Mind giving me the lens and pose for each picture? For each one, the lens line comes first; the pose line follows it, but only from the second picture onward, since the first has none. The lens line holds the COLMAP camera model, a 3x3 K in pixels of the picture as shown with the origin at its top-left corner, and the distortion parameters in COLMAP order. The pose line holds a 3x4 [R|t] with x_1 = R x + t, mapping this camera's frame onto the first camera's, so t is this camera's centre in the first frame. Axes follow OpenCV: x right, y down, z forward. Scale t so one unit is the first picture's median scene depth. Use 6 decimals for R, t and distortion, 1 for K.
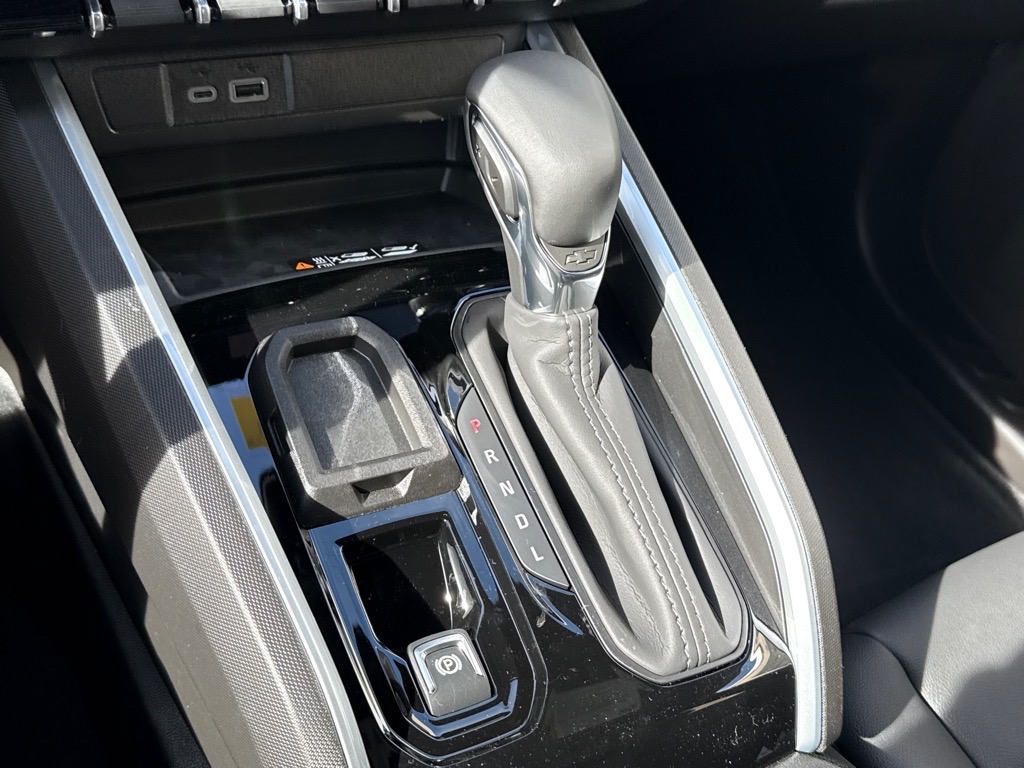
lens RADIAL K [[1232.3, 0, 514.5], [0, 1232.3, 383.0], [0, 0, 1]] dist [0.059701, 0.000000]
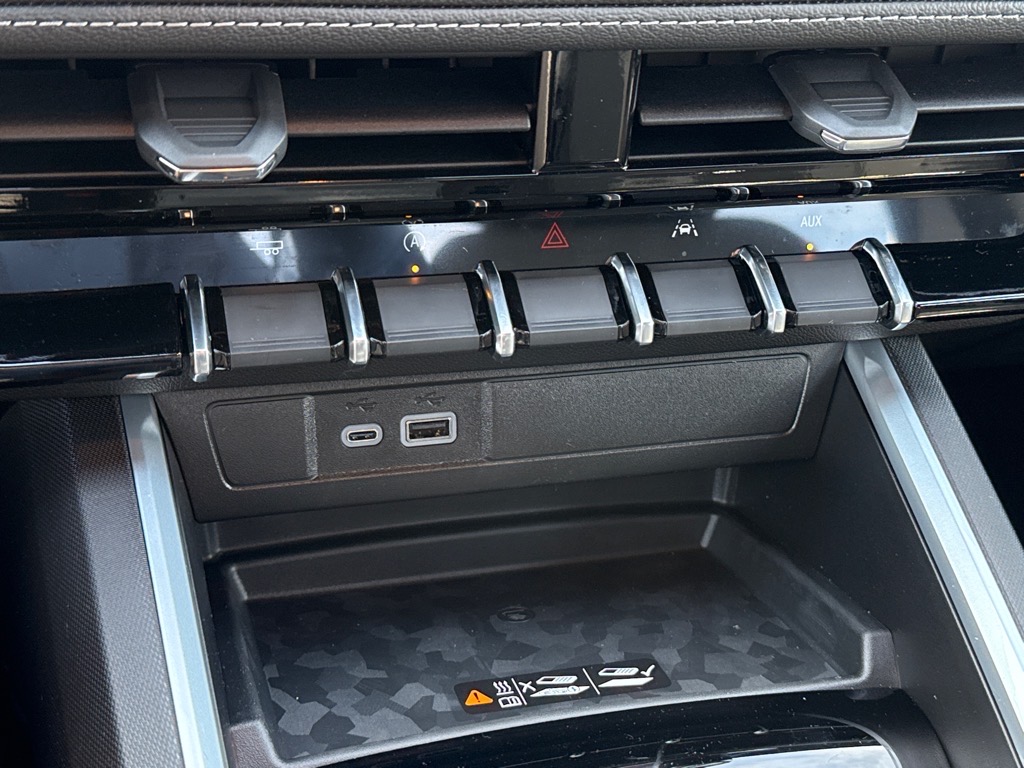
lens RADIAL K [[1355.7, 0, 510.5], [0, 1355.7, 385.5], [0, 0, 1]] dist [0.138673, 0.000000]
pose [[0.974777, 0.072324, -0.211138, -0.010701], [-0.098942, 0.988031, -0.118346, -0.174131], [0.200052, 0.136251, 0.970265, 0.265724]]
